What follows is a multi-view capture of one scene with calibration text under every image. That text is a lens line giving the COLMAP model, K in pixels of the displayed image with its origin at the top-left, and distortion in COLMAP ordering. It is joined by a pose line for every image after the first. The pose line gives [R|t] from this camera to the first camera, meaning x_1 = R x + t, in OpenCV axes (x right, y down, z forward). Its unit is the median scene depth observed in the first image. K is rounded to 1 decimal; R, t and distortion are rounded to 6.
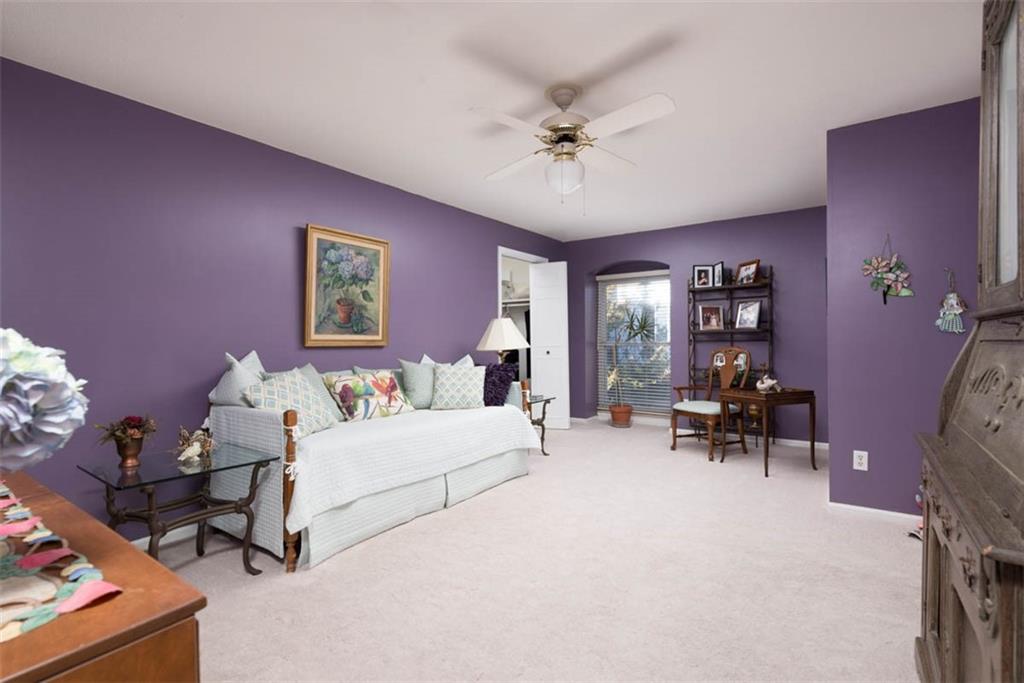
lens RADIAL K [[476.3, 0, 511.4], [0, 476.3, 340.3], [0, 0, 1]] dist [0.000858, -0.000043]
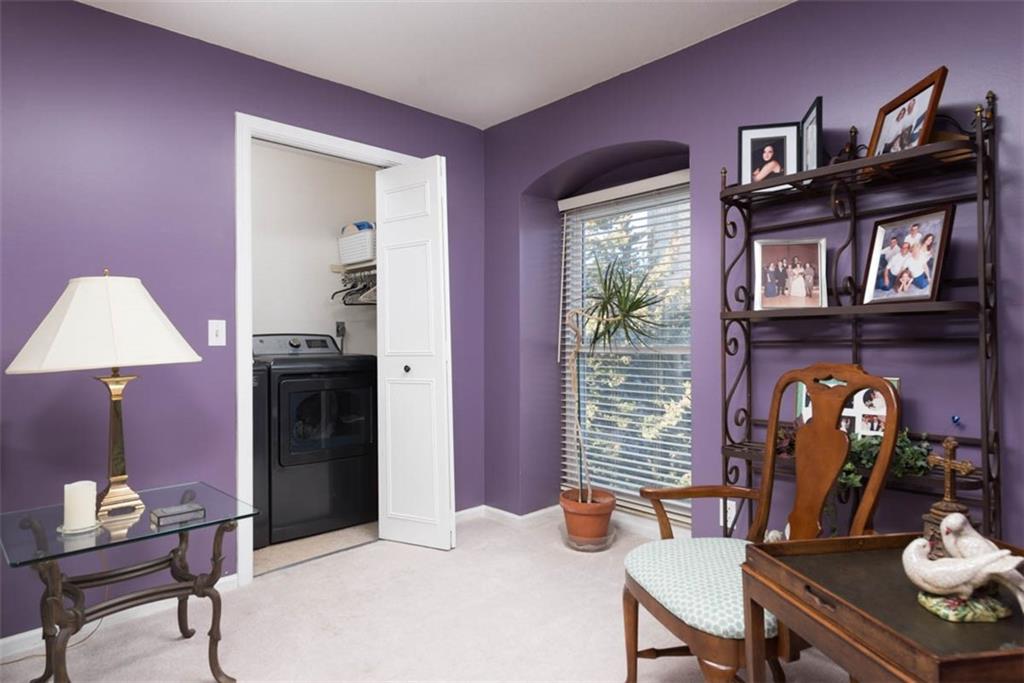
lens RADIAL K [[580.3, 0, 512.4], [0, 580.3, 342.3], [0, 0, 1]] dist [-0.003152, 0.001762]
pose [[0.981284, -0.000118, -0.192567, 0.307325], [0.000479, 0.999998, 0.001830, 0.000047], [0.192566, -0.001888, 0.981282, 0.560708]]
